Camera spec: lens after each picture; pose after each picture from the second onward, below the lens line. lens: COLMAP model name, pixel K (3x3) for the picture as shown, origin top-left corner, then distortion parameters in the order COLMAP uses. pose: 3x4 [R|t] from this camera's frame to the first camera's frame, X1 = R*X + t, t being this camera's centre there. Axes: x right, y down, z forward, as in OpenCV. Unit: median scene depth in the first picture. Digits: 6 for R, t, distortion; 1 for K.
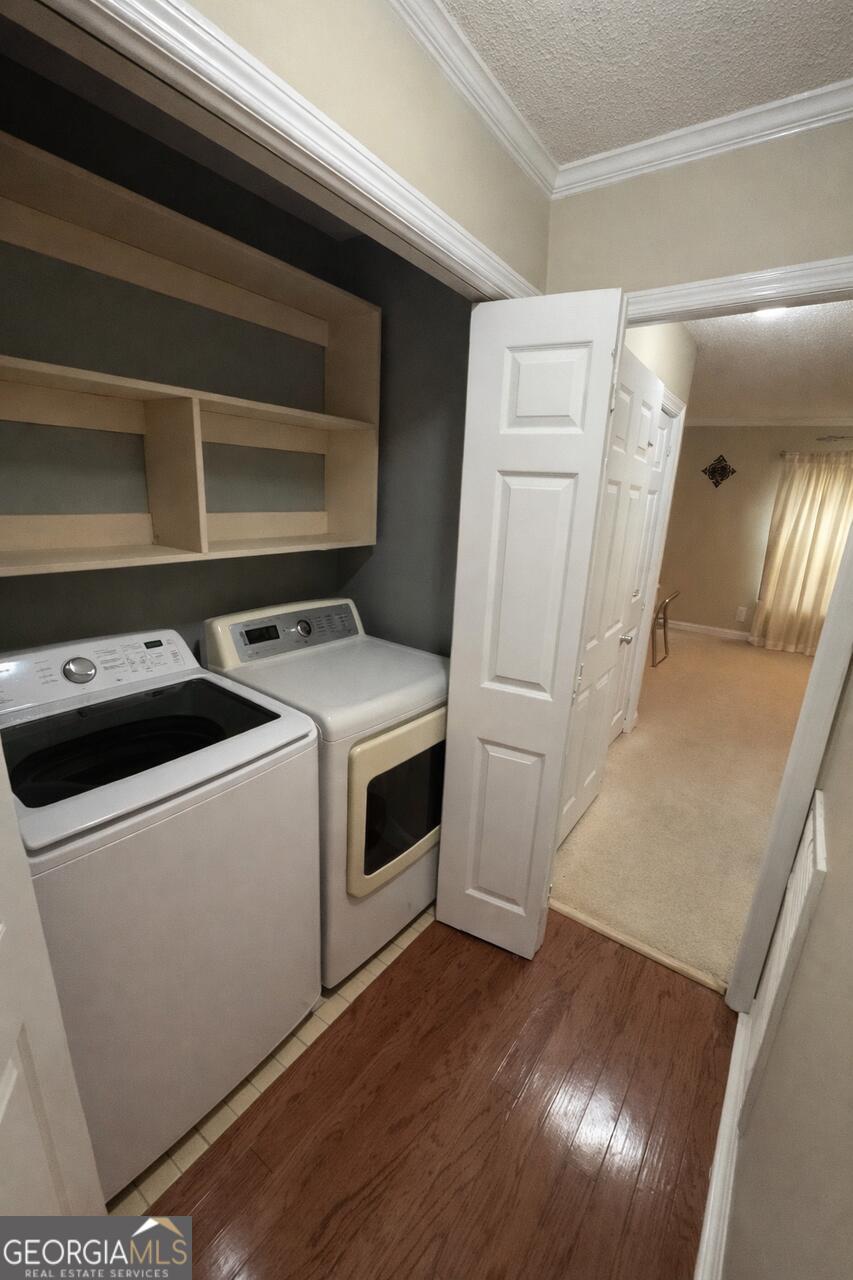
lens RADIAL K [[520.0, 0, 426.5], [0, 520.0, 640.0], [0, 0, 1]] dist [0.000763, 0.000088]
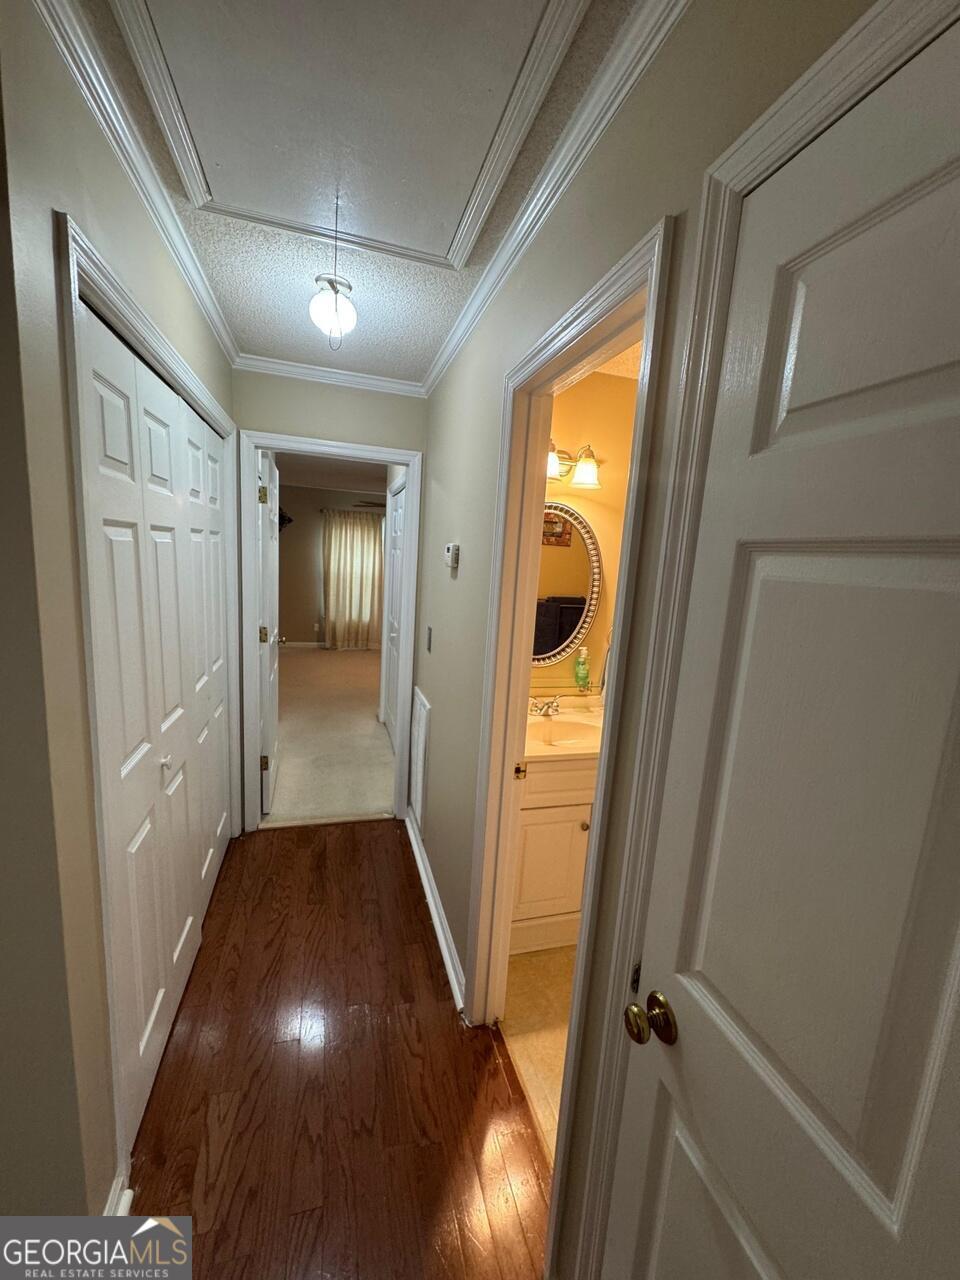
lens RADIAL K [[510.7, 0, 480.0], [0, 510.7, 640.0], [0, 0, 1]] dist [-0.000118, 0.000389]
pose [[0.608379, -0.140051, 0.781192, -0.286560], [0.191278, 0.981166, 0.026937, 0.047201], [-0.770252, 0.133037, 0.623709, -0.214971]]
